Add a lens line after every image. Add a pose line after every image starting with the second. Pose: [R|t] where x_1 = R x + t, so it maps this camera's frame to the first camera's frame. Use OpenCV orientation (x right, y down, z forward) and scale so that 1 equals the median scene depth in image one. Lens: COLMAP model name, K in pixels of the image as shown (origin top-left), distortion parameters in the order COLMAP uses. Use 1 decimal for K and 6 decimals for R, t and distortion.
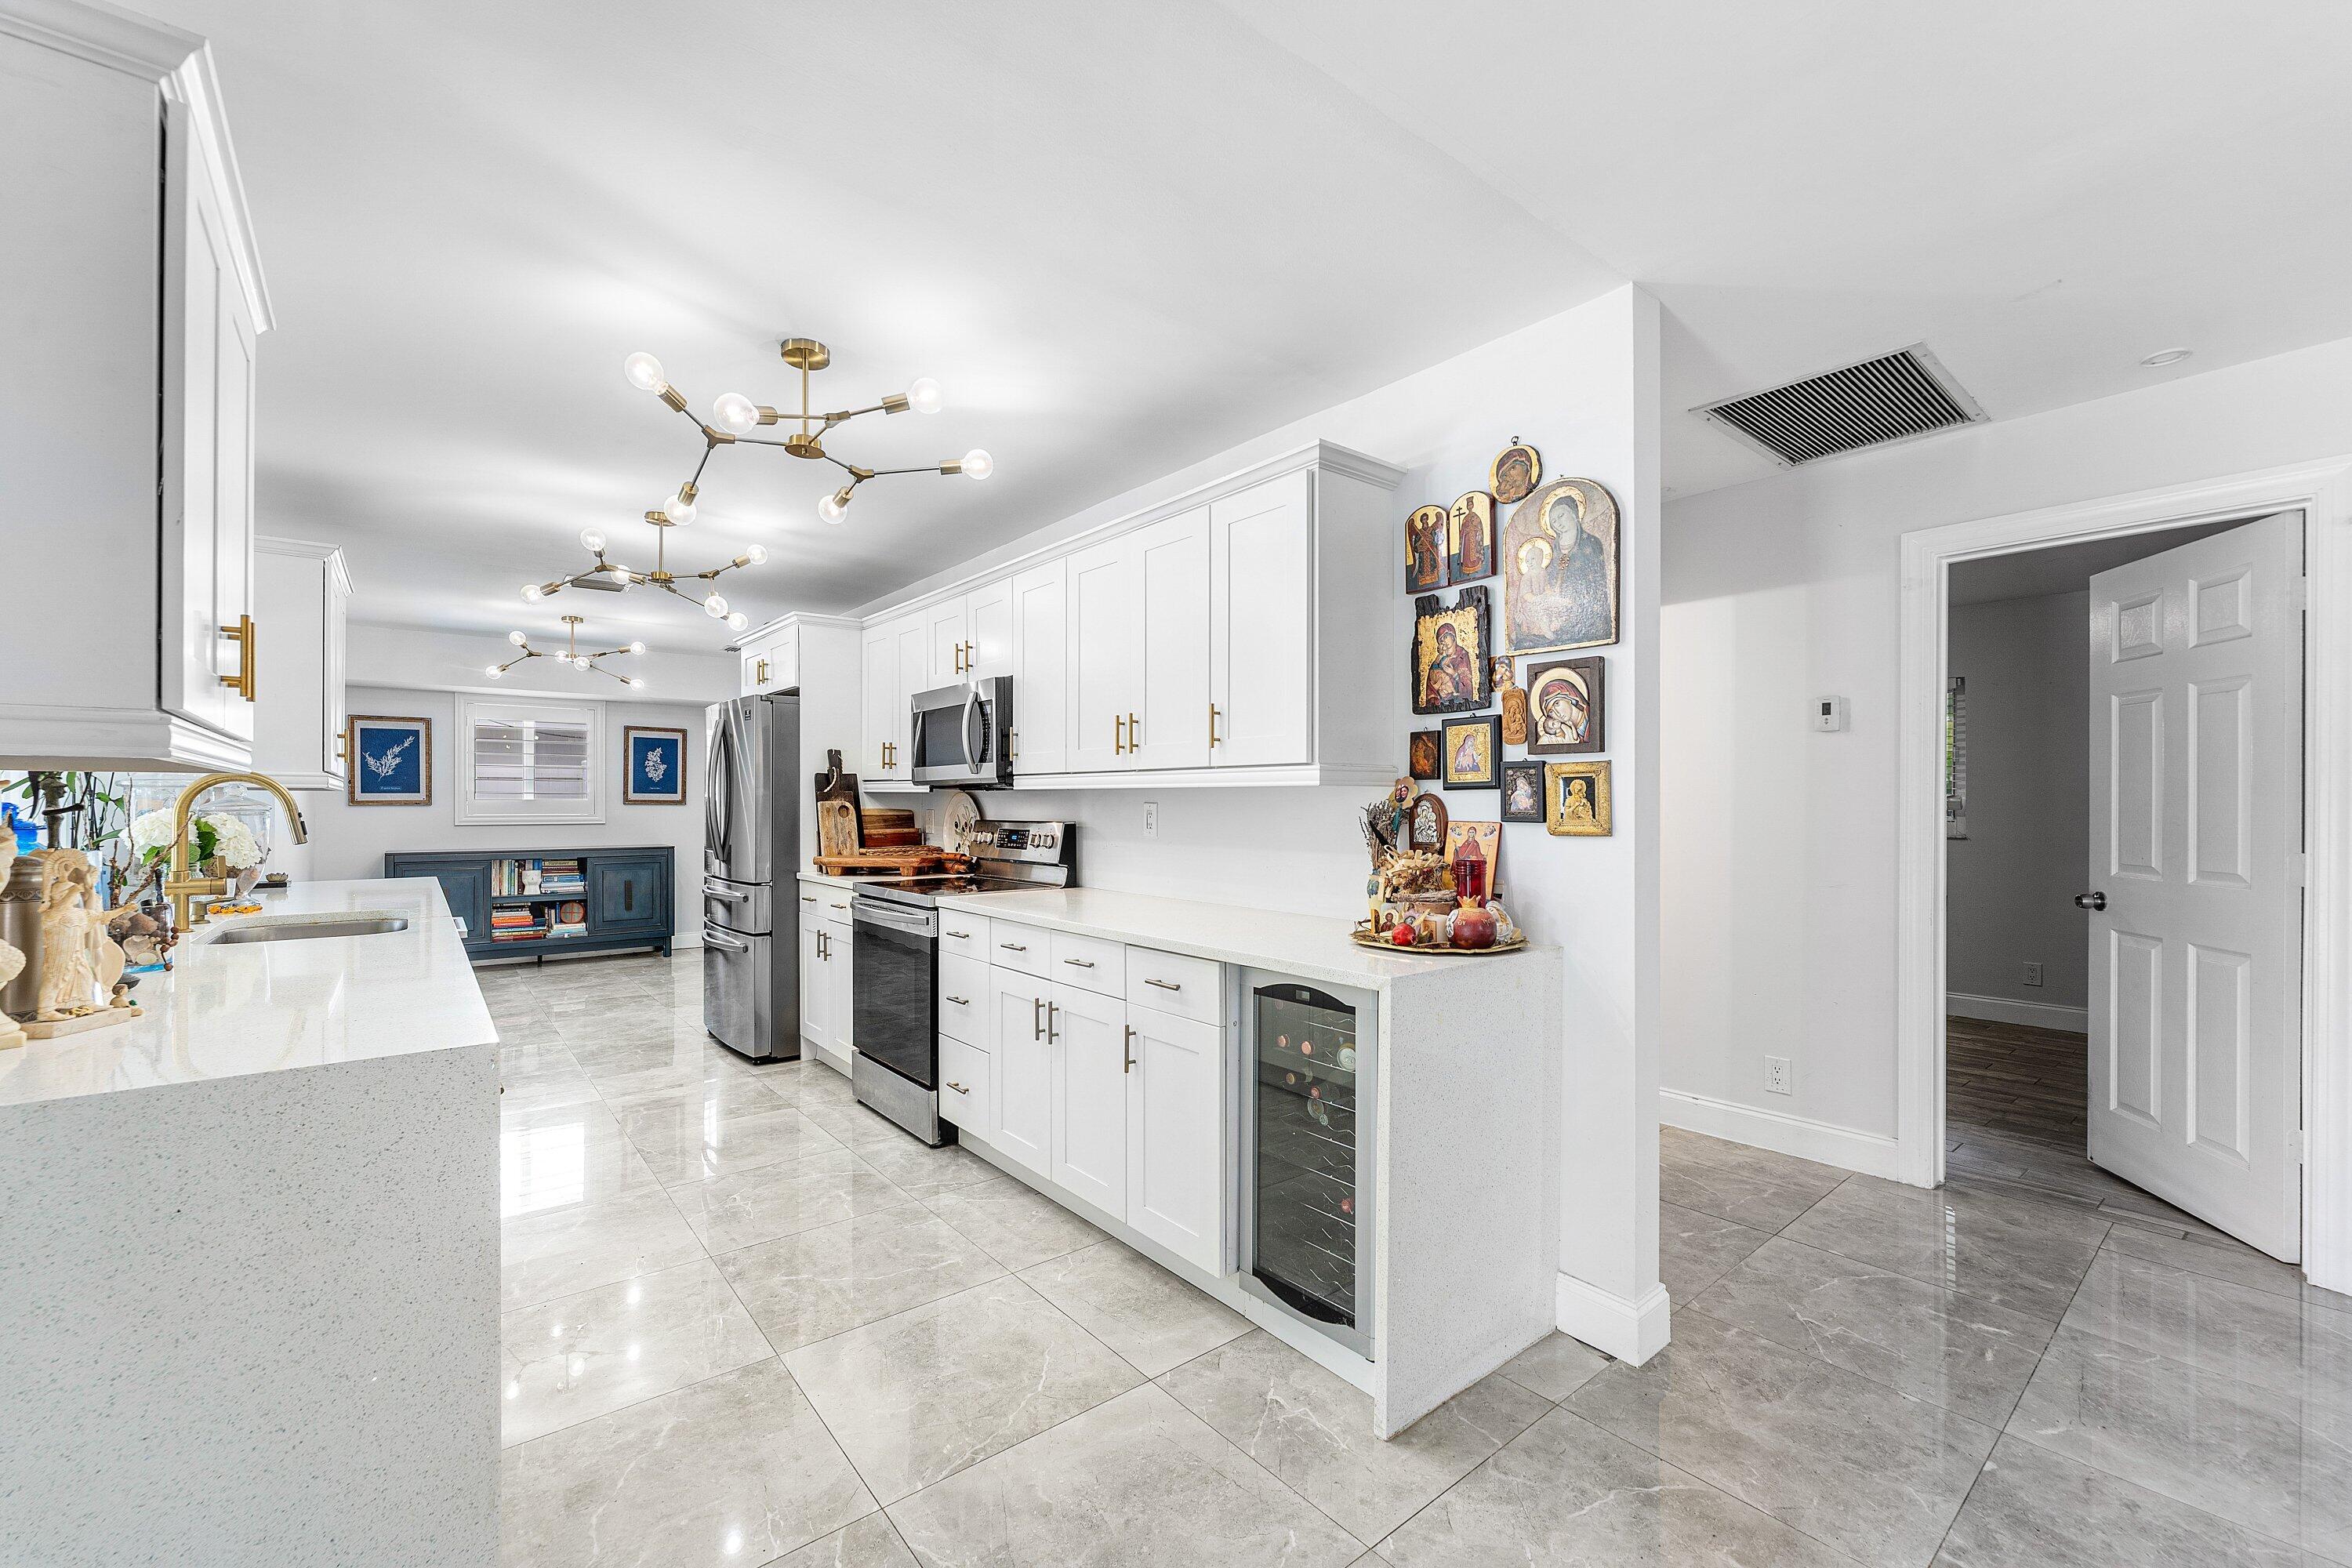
lens RADIAL K [[951.9, 0, 1176.6], [0, 951.9, 794.6], [0, 0, 1]] dist [-0.002963, -0.000288]
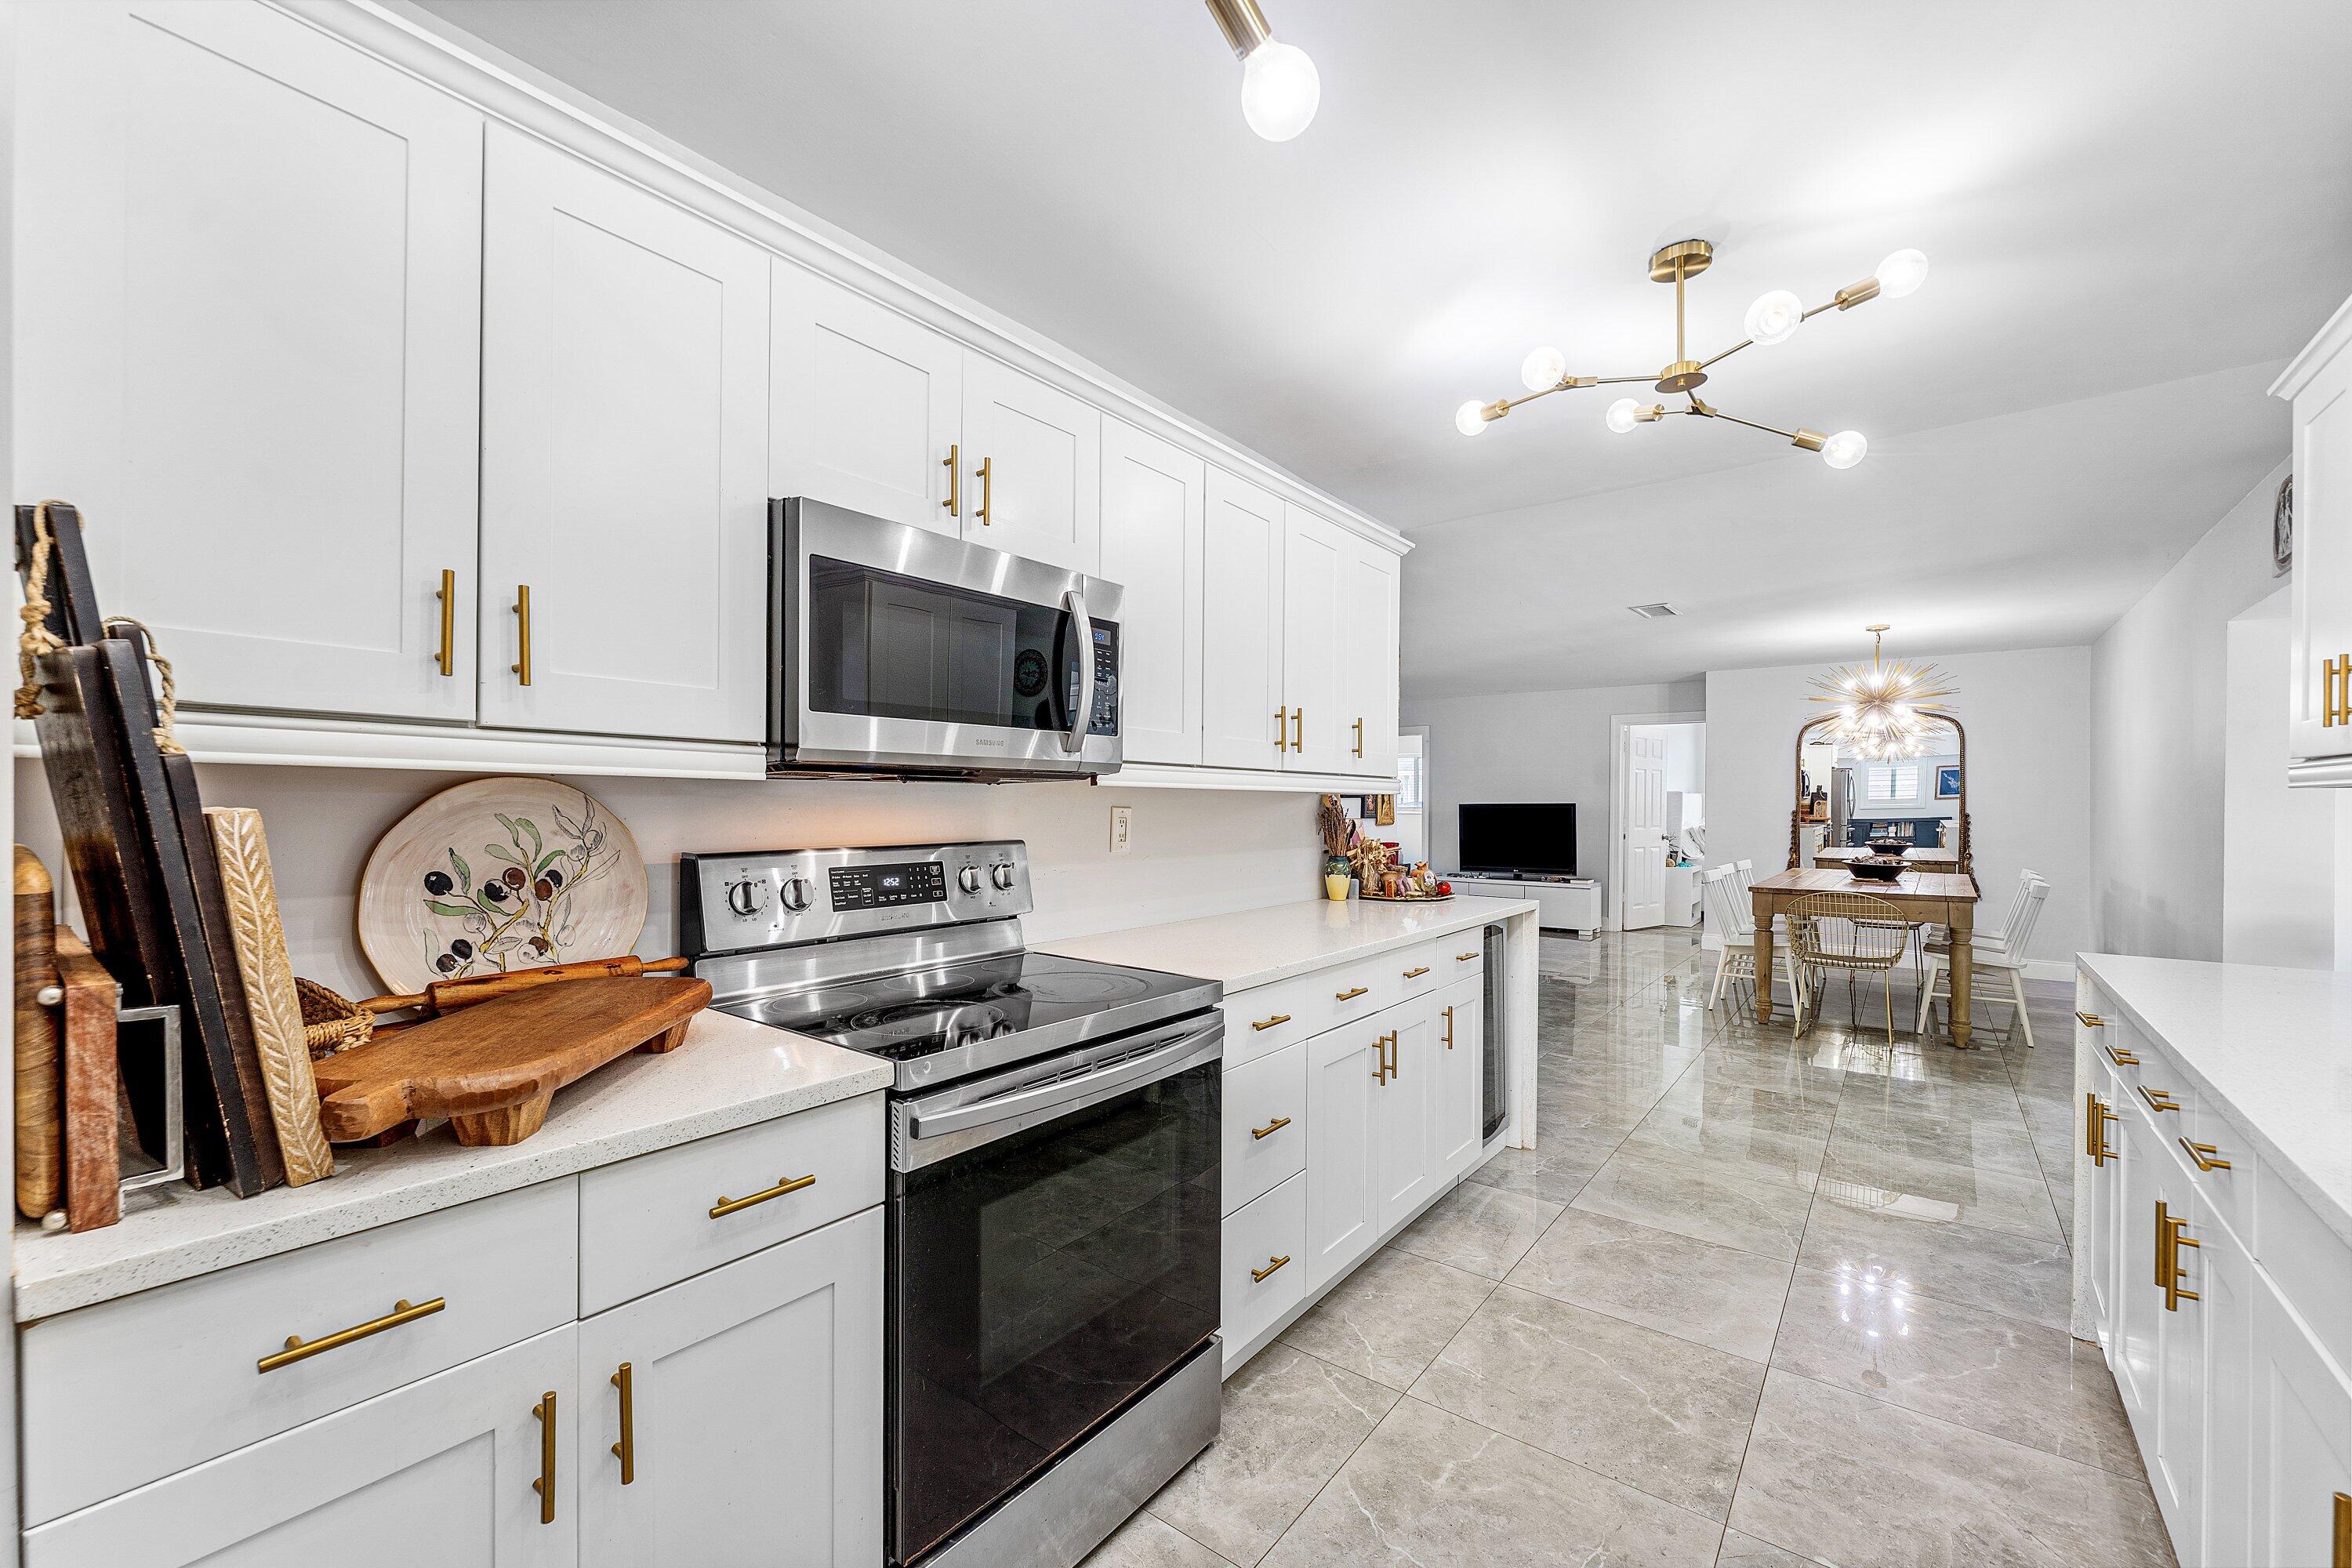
lens RADIAL K [[958.2, 0, 1160.8], [0, 958.2, 800.4], [0, 0, 1]] dist [0.000409, 0.000119]
pose [[-0.216793, -0.000074, 0.976218, -1.283144], [-0.011424, 0.999932, -0.002462, 0.008643], [-0.976151, -0.011686, -0.216779, 1.878636]]
